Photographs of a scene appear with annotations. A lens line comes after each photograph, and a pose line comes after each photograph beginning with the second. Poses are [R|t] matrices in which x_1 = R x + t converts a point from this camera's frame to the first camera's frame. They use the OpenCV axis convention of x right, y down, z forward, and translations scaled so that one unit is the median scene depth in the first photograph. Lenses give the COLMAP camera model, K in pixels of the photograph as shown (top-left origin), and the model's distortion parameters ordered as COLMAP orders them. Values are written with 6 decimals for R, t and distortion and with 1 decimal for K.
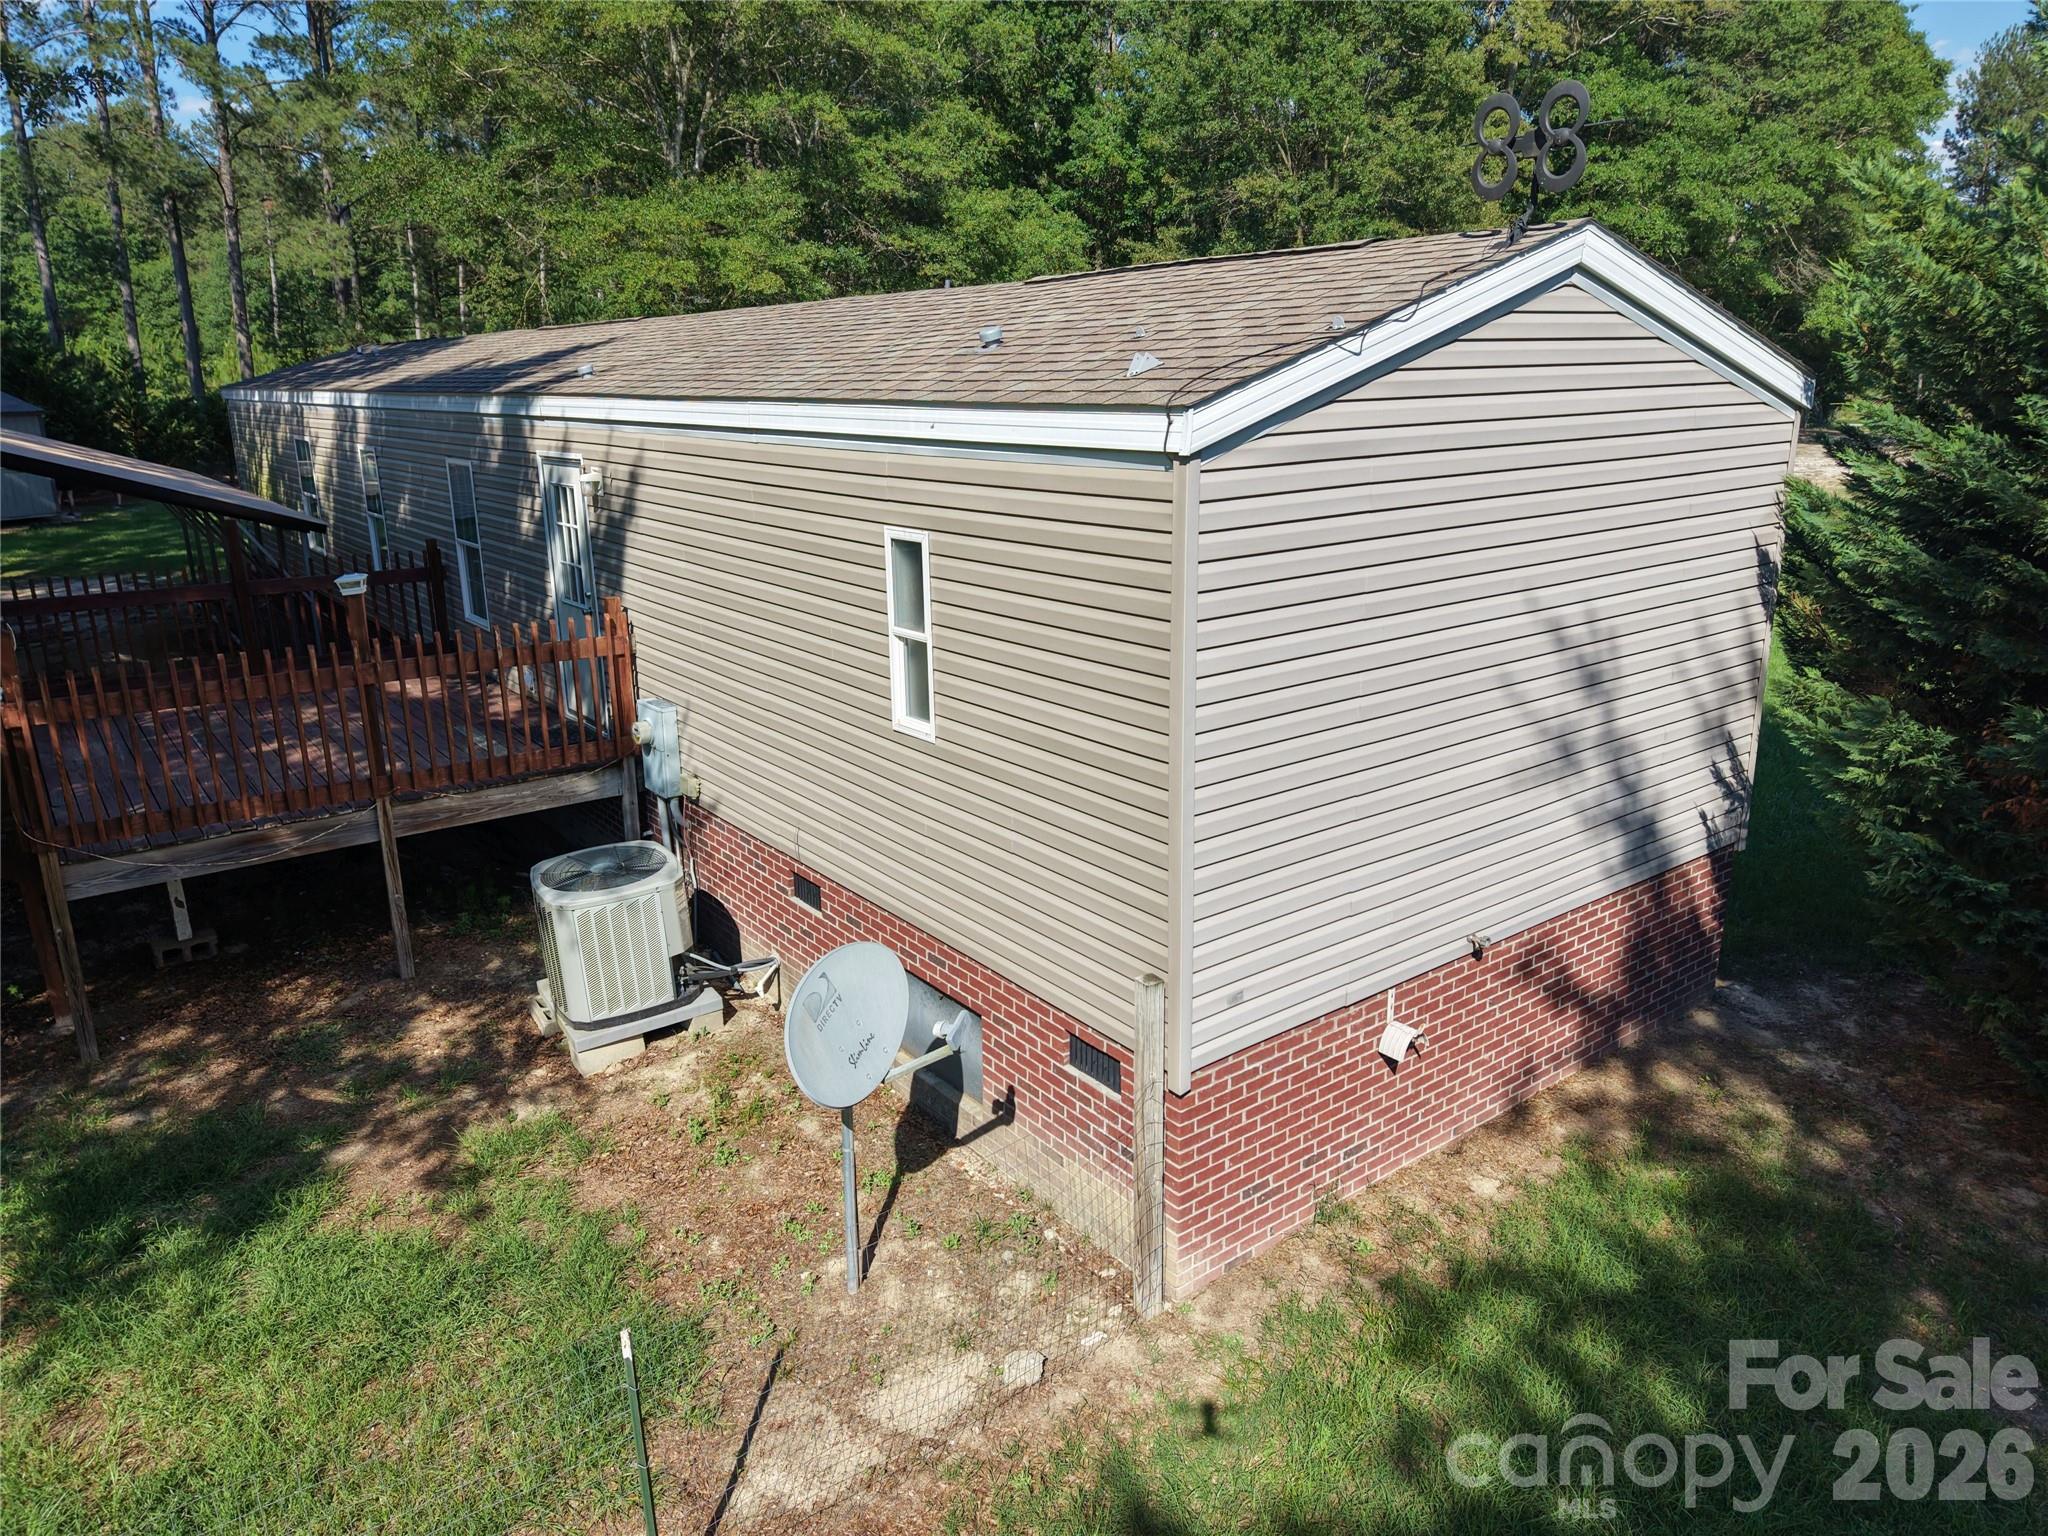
lens RADIAL K [[1390.2, 0, 1024.0], [0, 1390.2, 768.0], [0, 0, 1]] dist [0.017218, 0.002688]
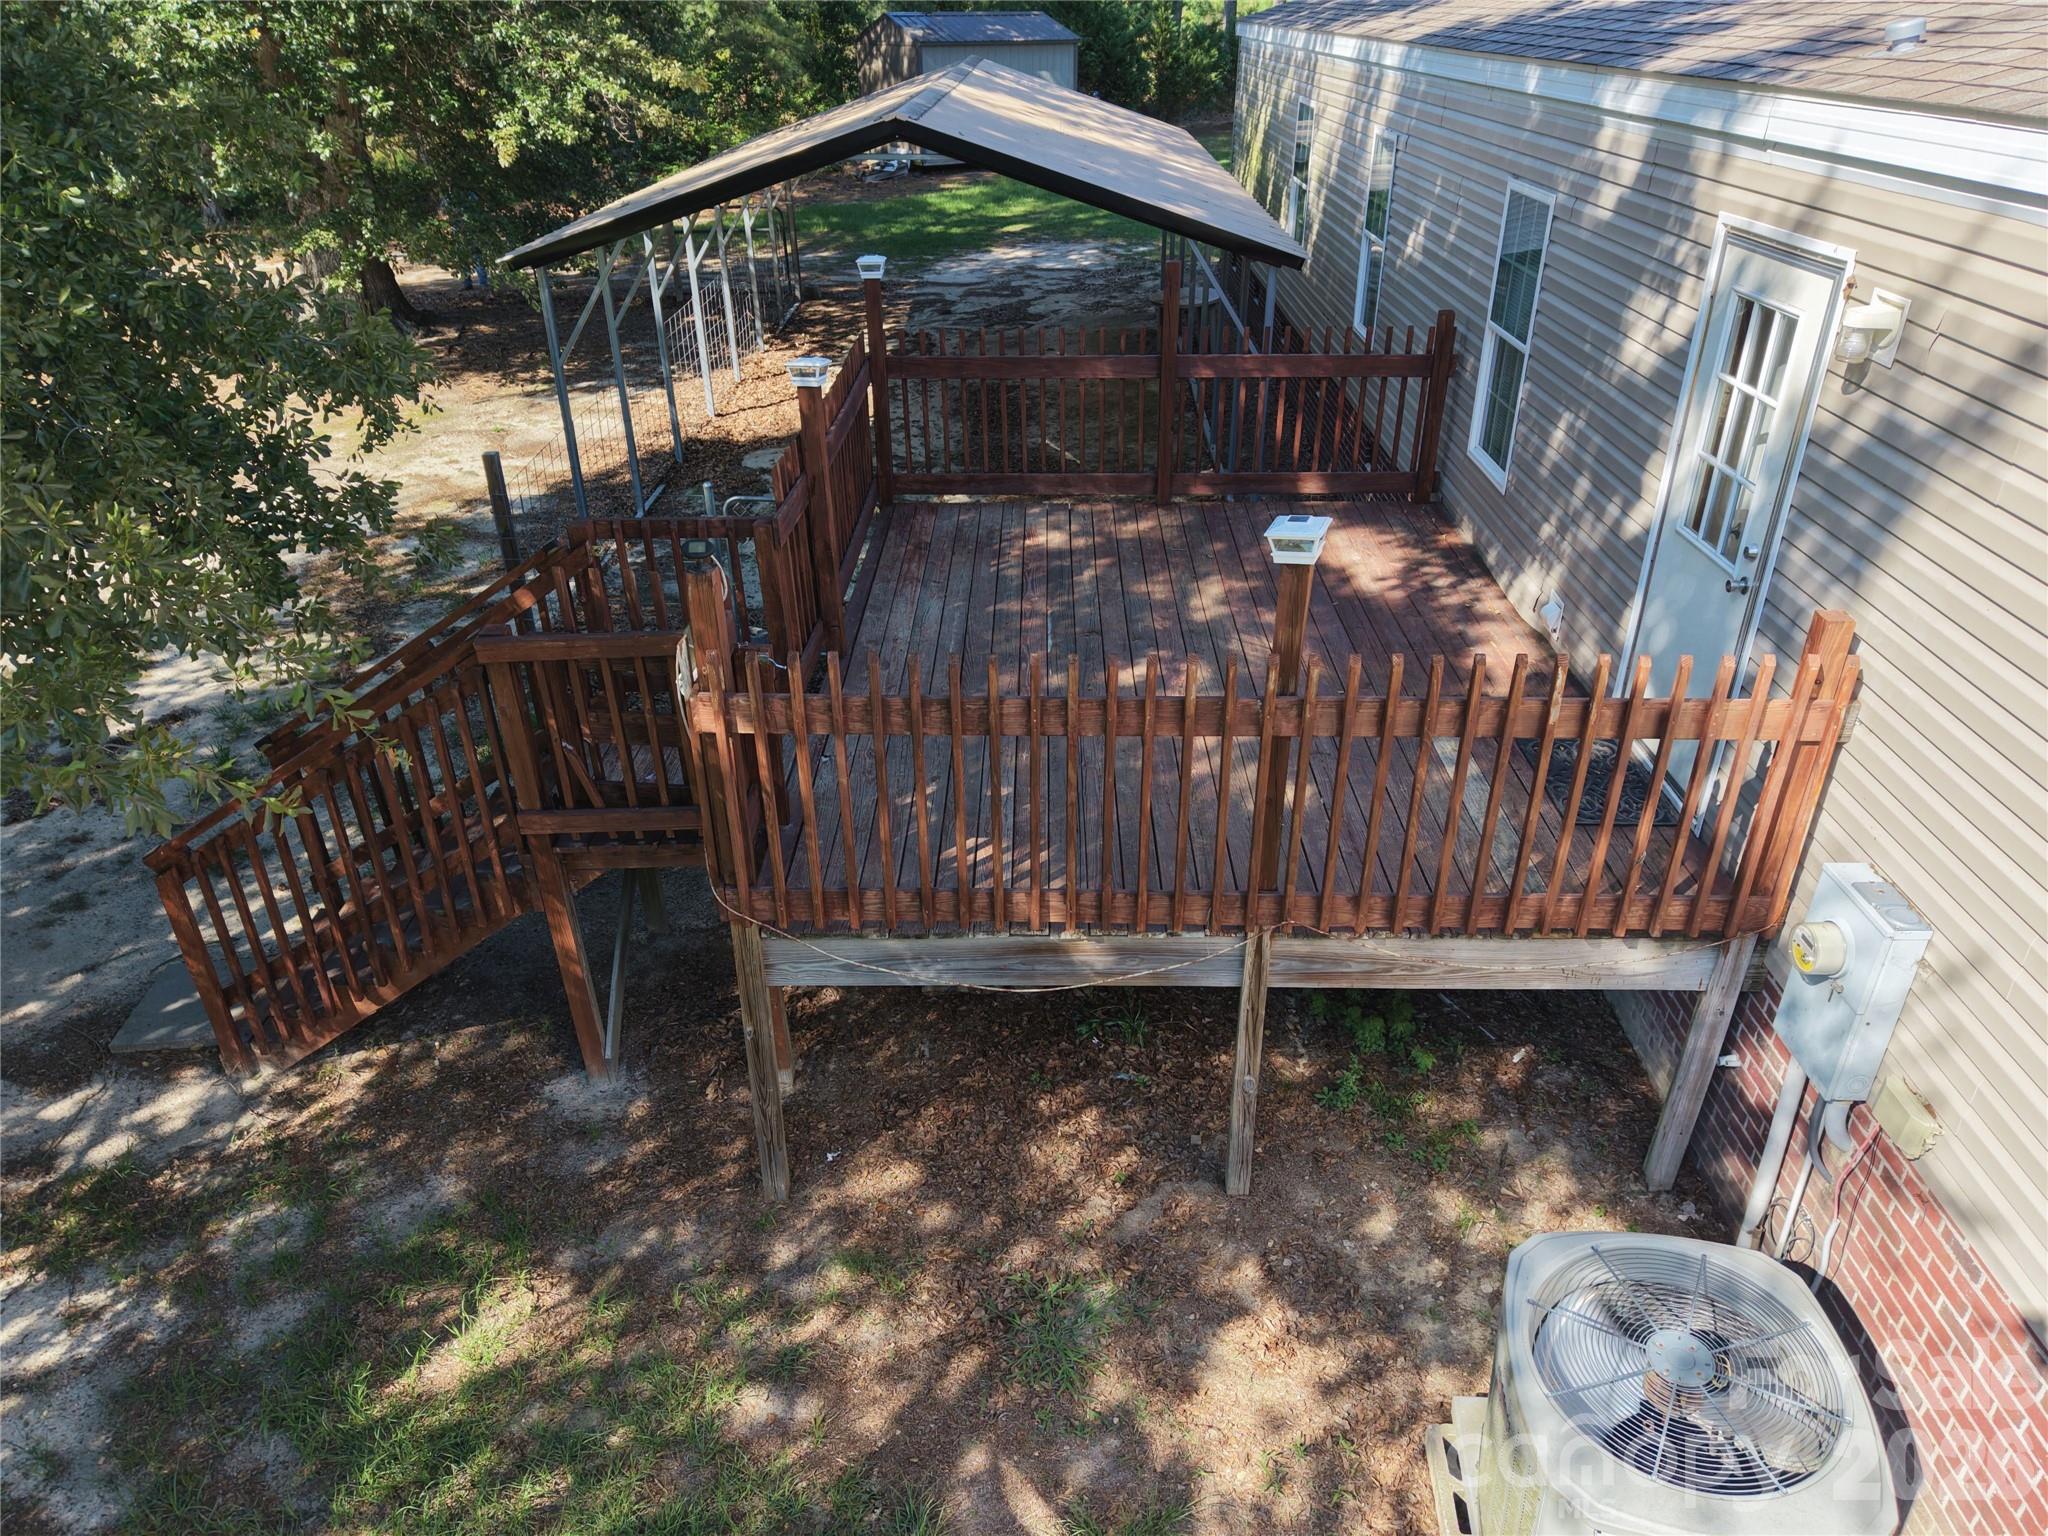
lens RADIAL K [[1382.4, 0, 1024.0], [0, 1382.4, 768.0], [0, 0, 1]] dist [0.008955, -0.004141]
pose [[0.792756, 0.299599, -0.530829, -0.246875], [-0.165586, 0.943970, 0.285485, -0.154942], [0.586617, -0.138422, 0.797947, 0.489928]]
